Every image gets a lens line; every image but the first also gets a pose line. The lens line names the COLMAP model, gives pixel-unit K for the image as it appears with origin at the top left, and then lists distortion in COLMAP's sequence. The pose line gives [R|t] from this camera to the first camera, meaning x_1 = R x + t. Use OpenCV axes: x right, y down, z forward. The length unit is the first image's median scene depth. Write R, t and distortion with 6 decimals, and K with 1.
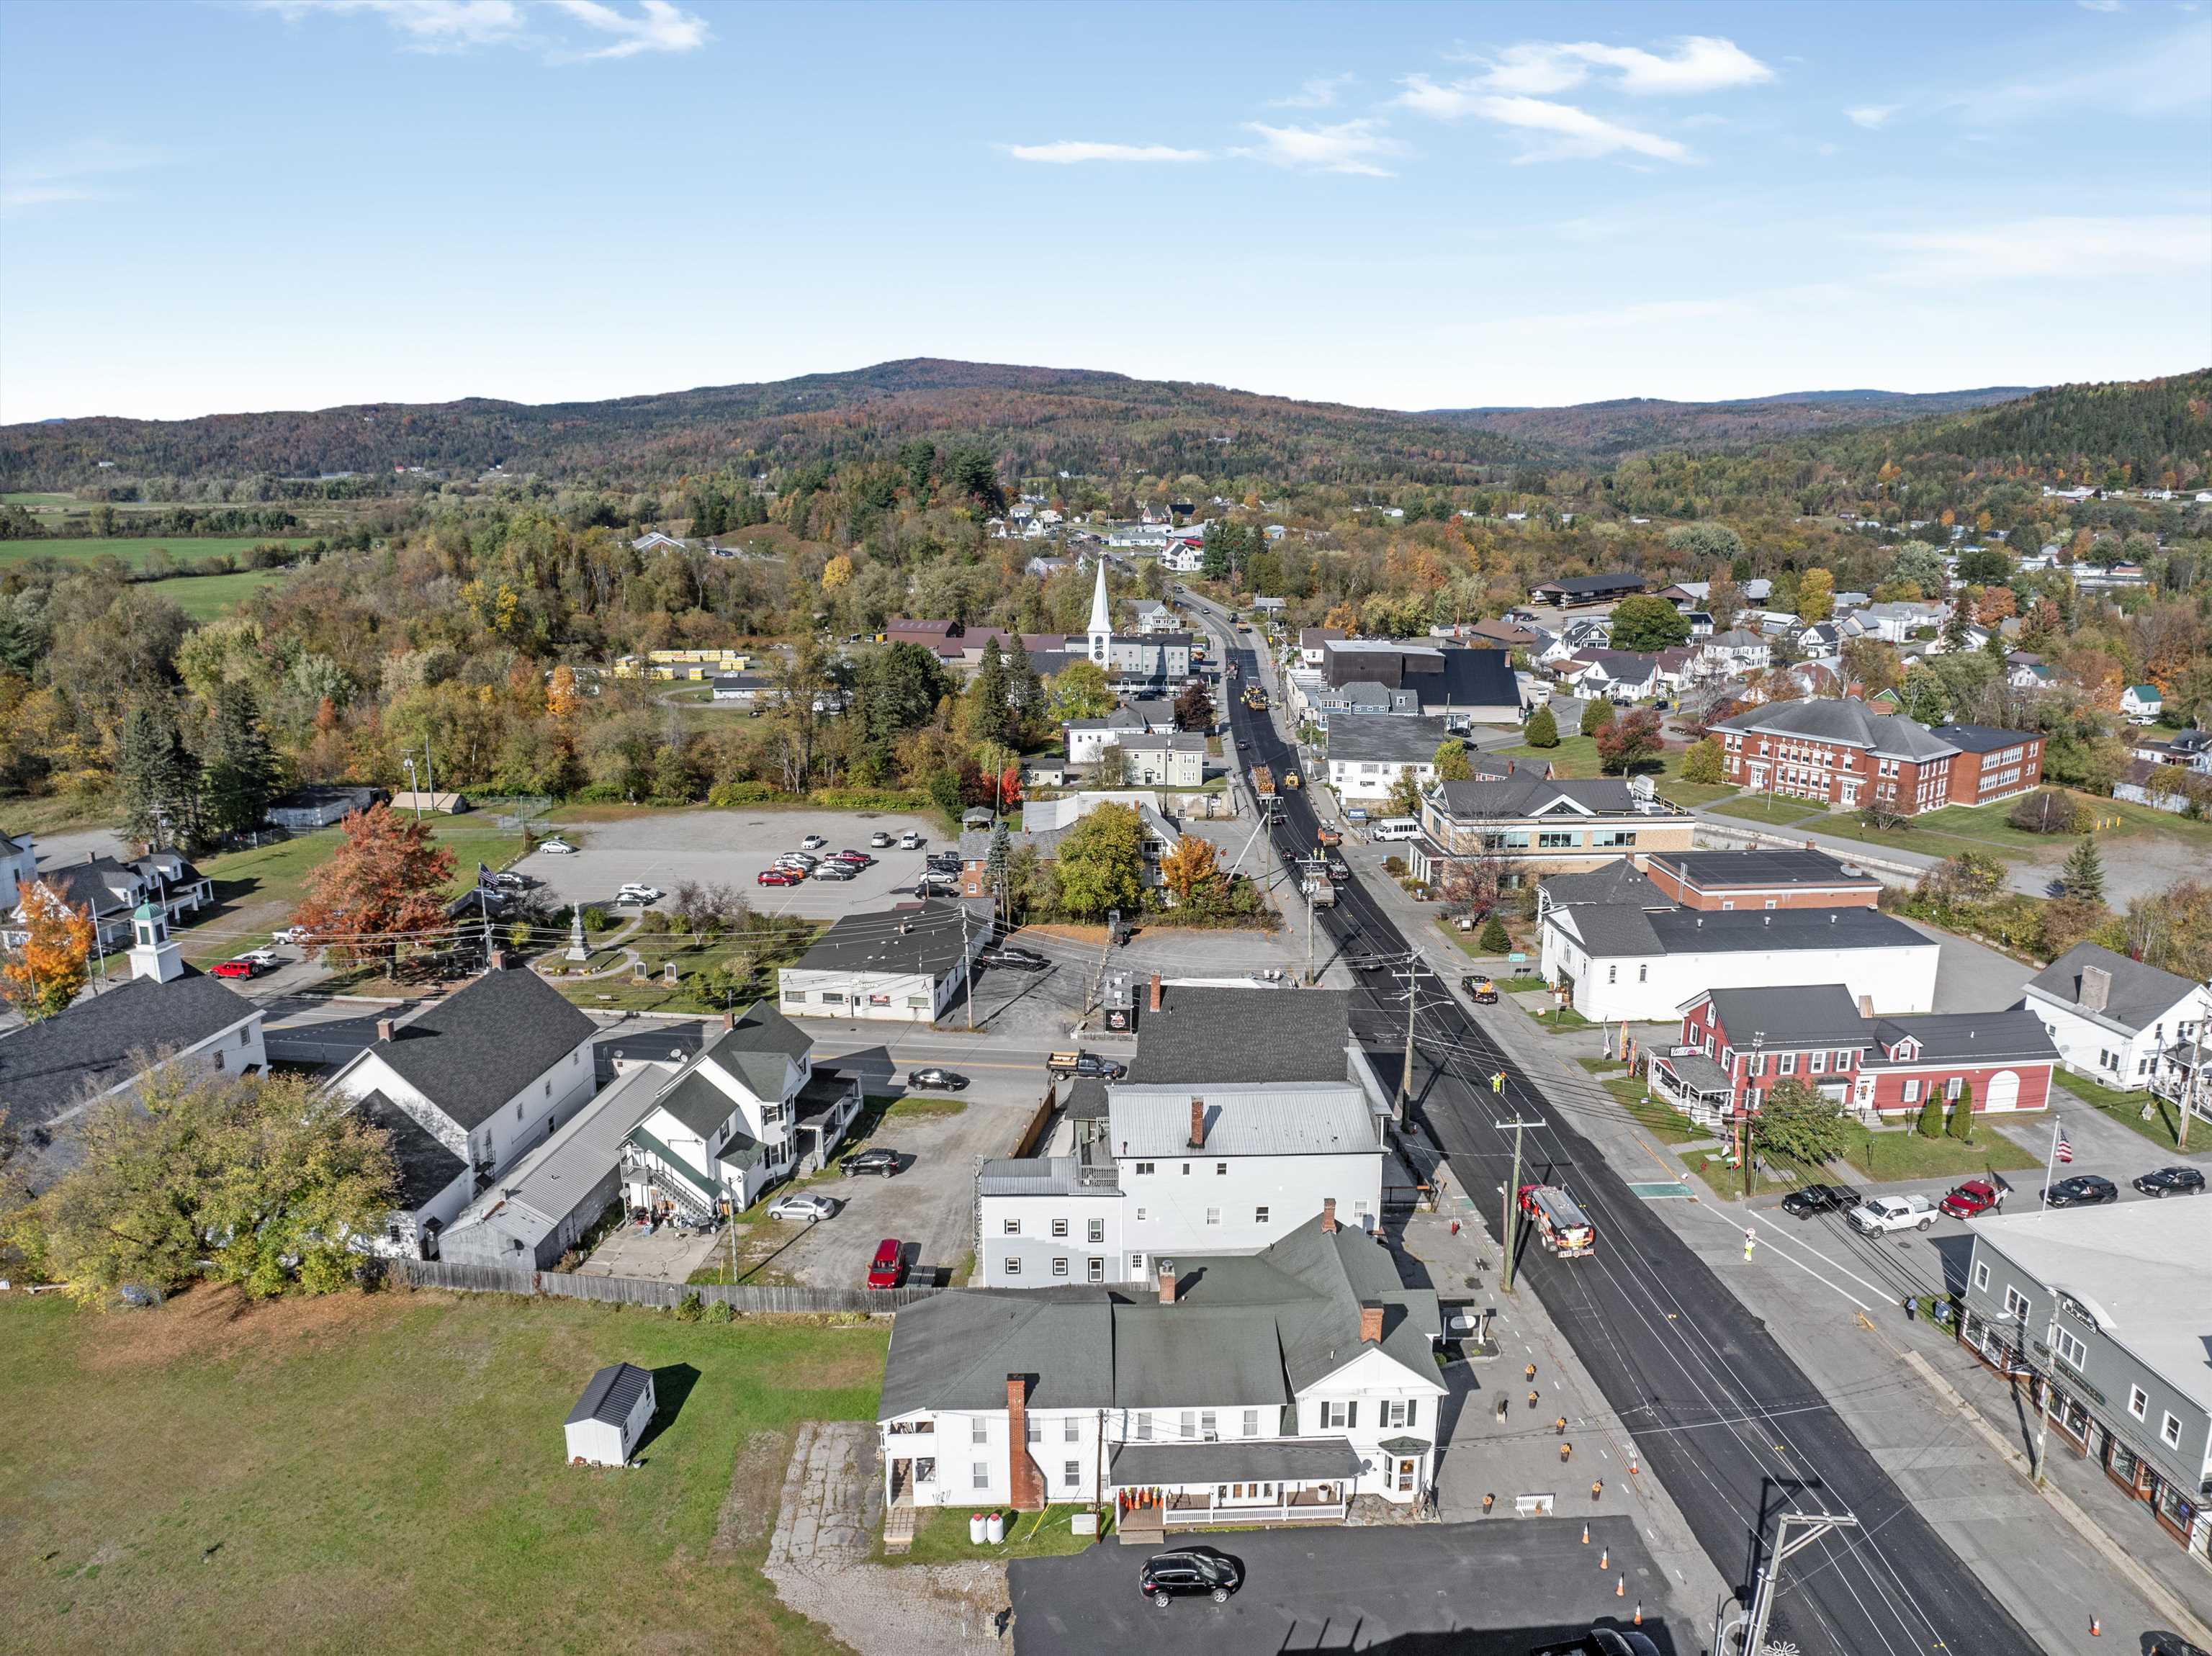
lens RADIAL K [[1558.1, 0, 1109.5], [0, 1558.1, 811.1], [0, 0, 1]] dist [-0.043814, 0.012518]
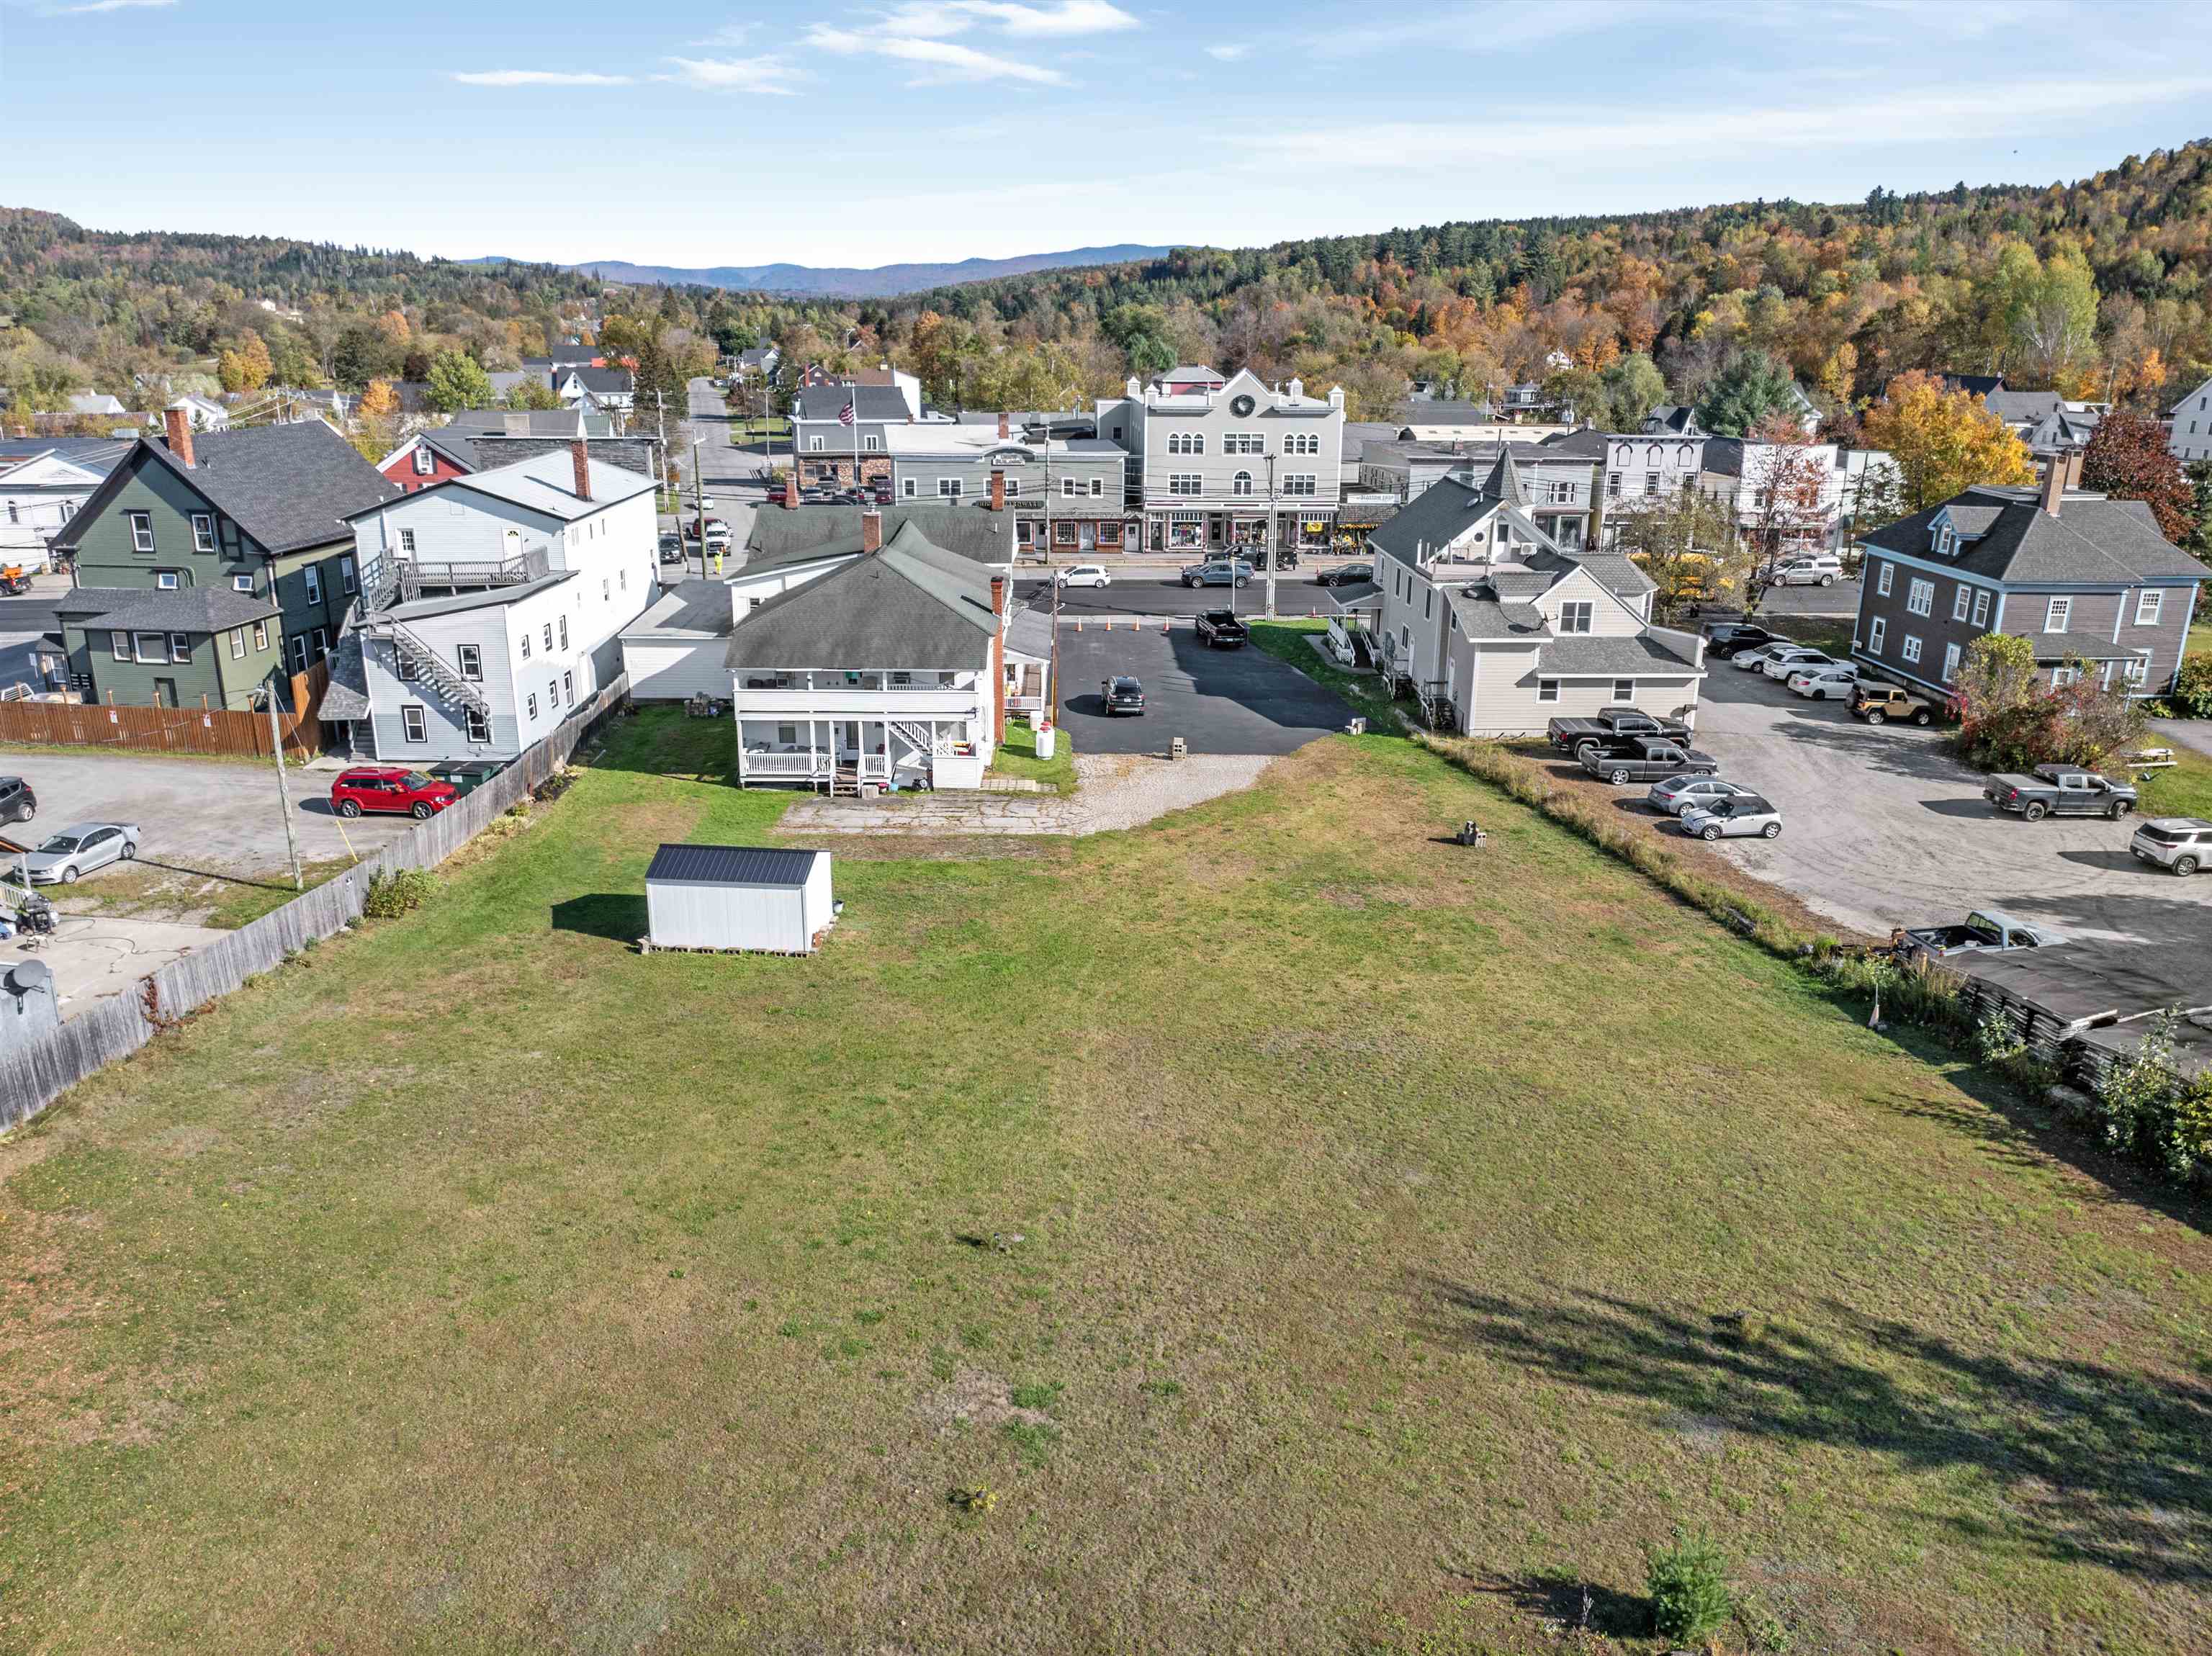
lens RADIAL K [[1558.1, 0, 1112.1], [0, 1558.1, 823.1], [0, 0, 1]] dist [-0.043814, 0.012518]
pose [[0.018016, -0.308599, 0.951022, -0.759250], [0.216841, 0.929743, 0.297587, 0.190482], [-0.976041, 0.200859, 0.083667, 0.698360]]
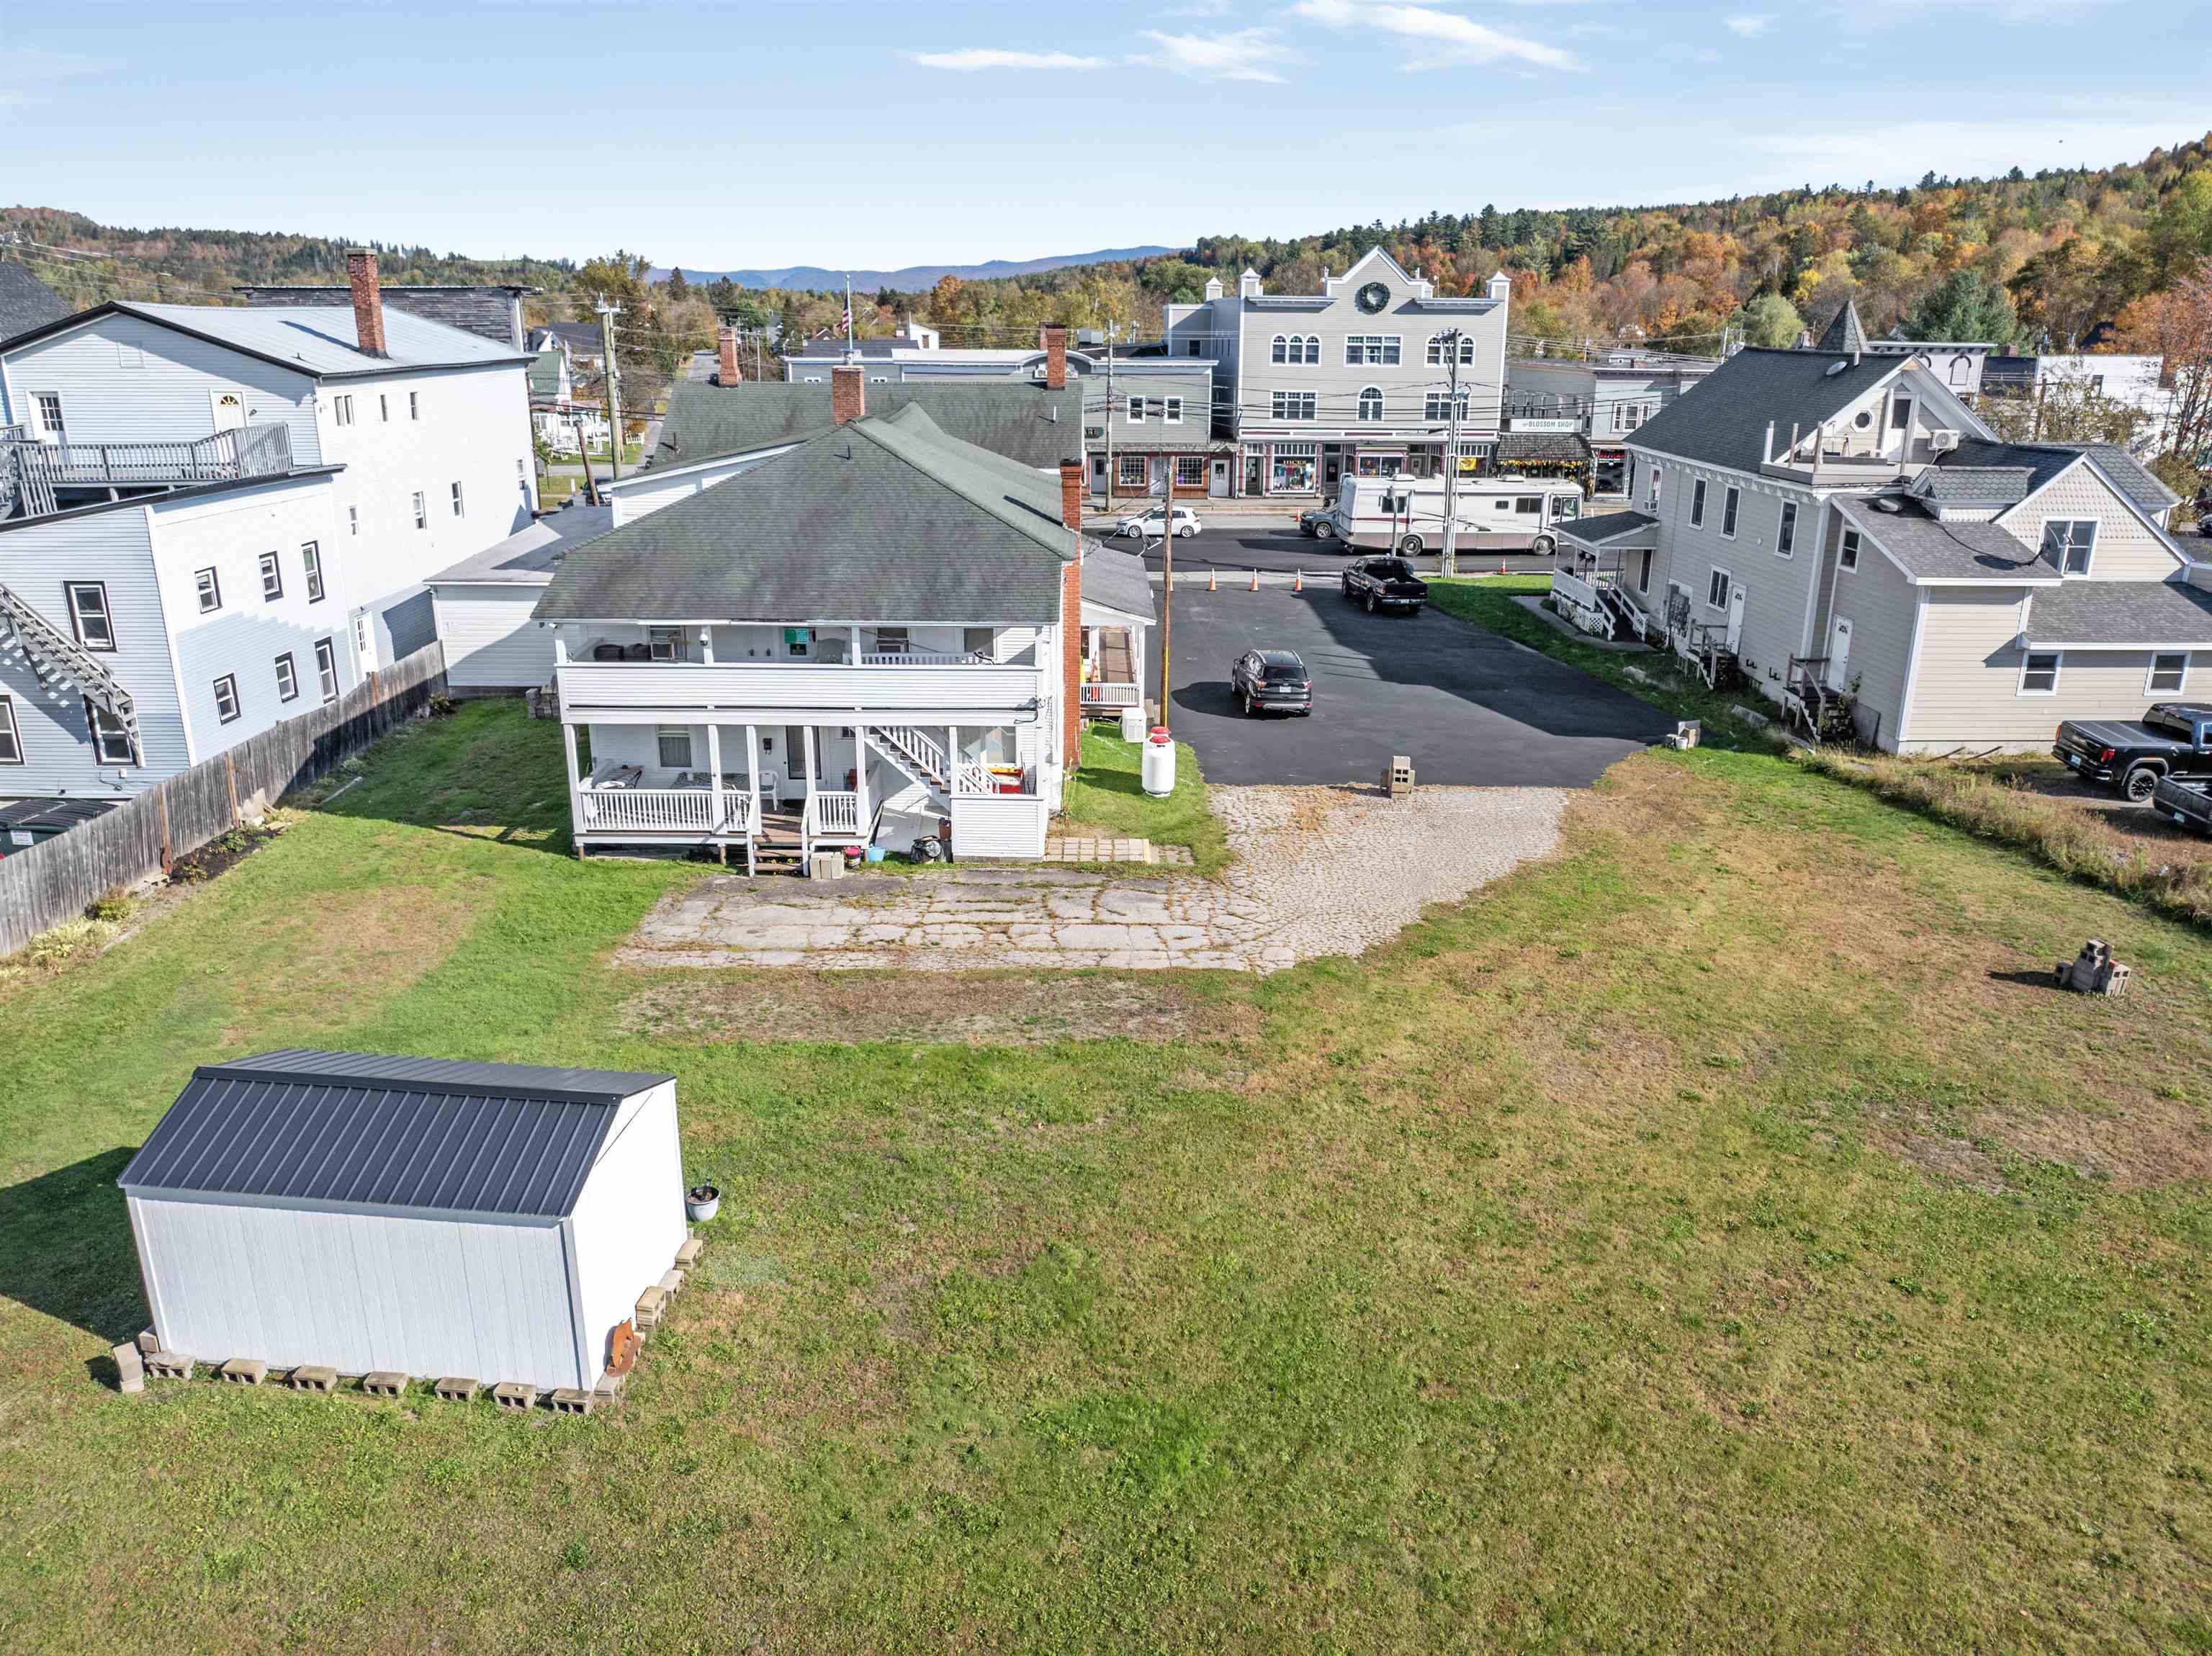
lens RADIAL K [[1558.1, 0, 1113.6], [0, 1558.1, 820.3], [0, 0, 1]] dist [-0.043814, 0.012518]
pose [[0.029981, -0.305482, 0.951726, -0.439378], [0.218986, 0.931029, 0.291941, 0.259892], [-0.975267, 0.199662, 0.094809, 0.758211]]
